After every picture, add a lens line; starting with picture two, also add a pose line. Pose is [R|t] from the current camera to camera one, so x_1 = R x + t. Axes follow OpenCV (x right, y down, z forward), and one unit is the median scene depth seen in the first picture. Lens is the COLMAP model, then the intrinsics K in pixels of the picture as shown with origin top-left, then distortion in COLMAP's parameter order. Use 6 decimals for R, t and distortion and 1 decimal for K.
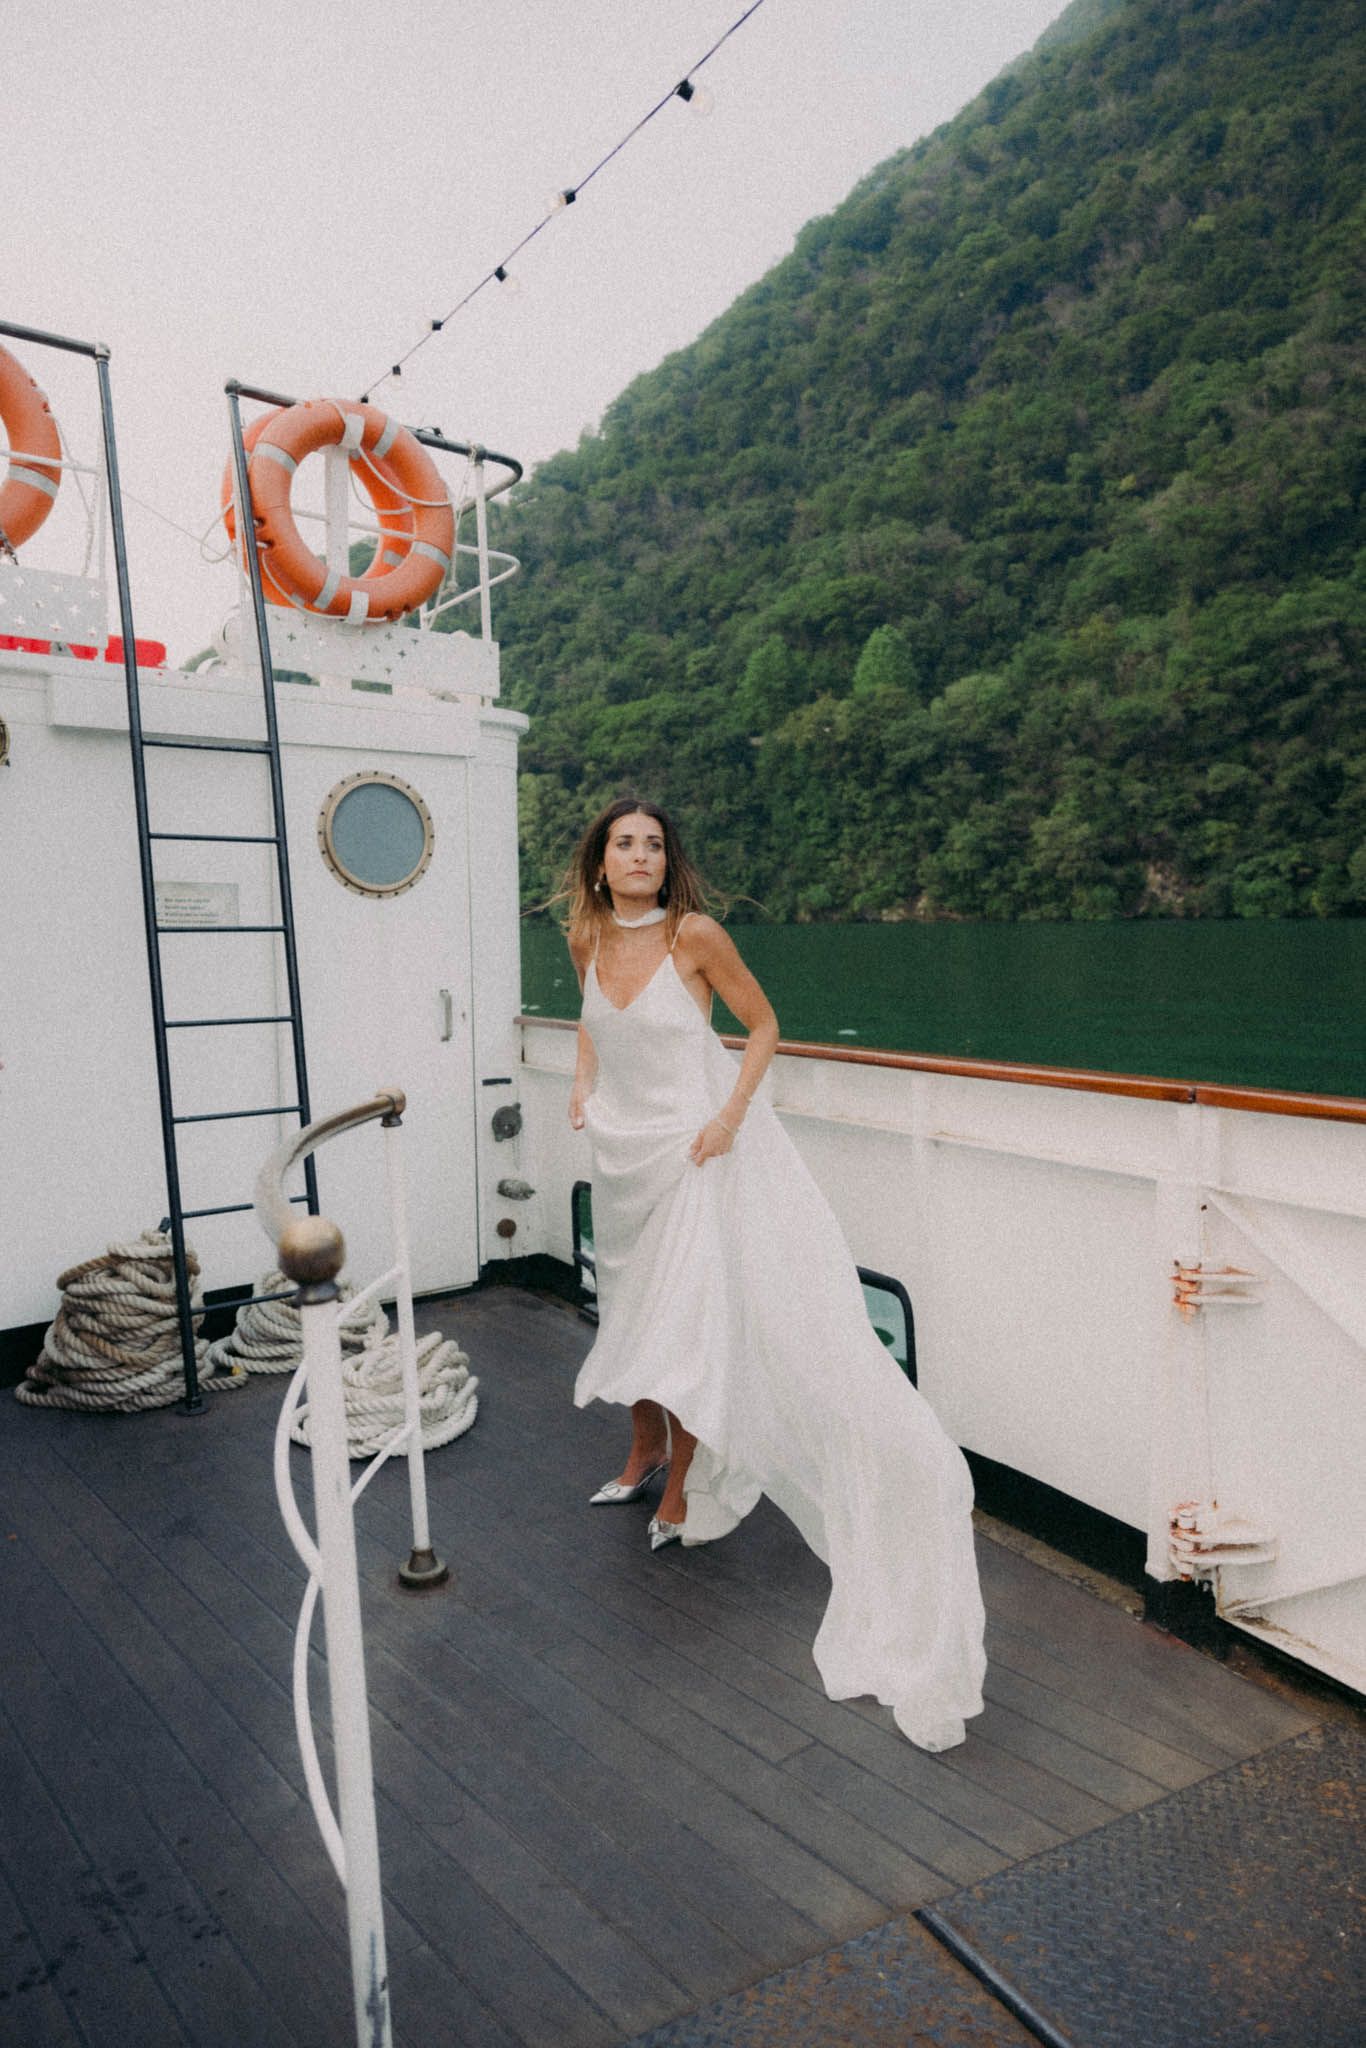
lens RADIAL K [[1377.7, 0, 678.8], [0, 1377.7, 1029.3], [0, 0, 1]] dist [0.005694, 0.006458]
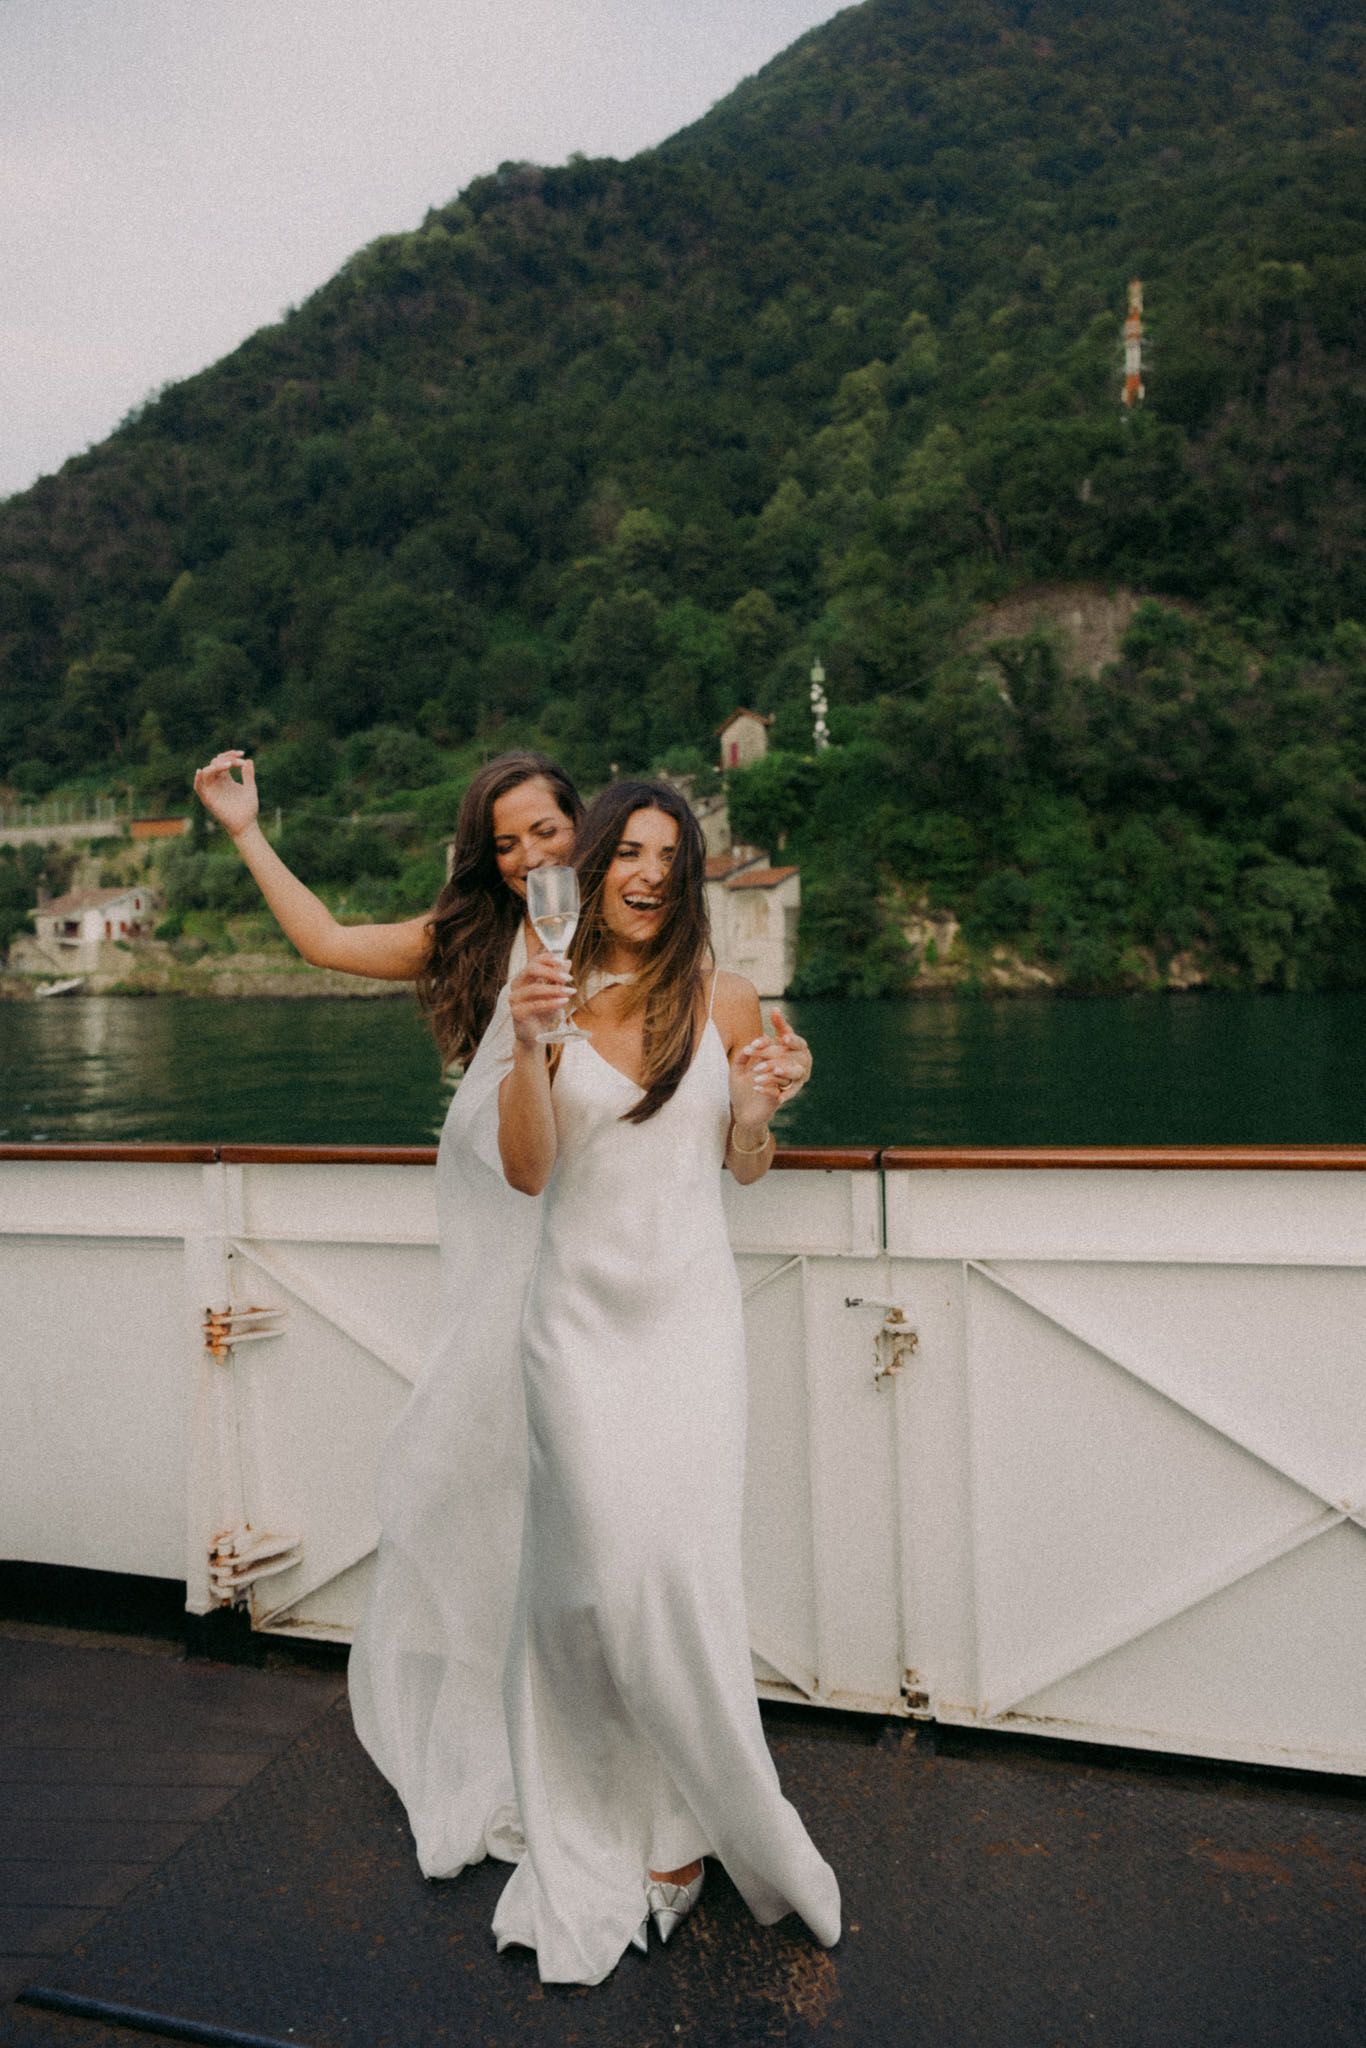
lens RADIAL K [[1377.7, 0, 697.5], [0, 1377.7, 1015.4], [0, 0, 1]] dist [0.005694, 0.006458]
pose [[0.716568, -0.003848, 0.697507, -0.121470], [0.058010, 0.996849, -0.054095, 0.017983], [-0.695101, 0.079225, 0.714534, -0.068224]]
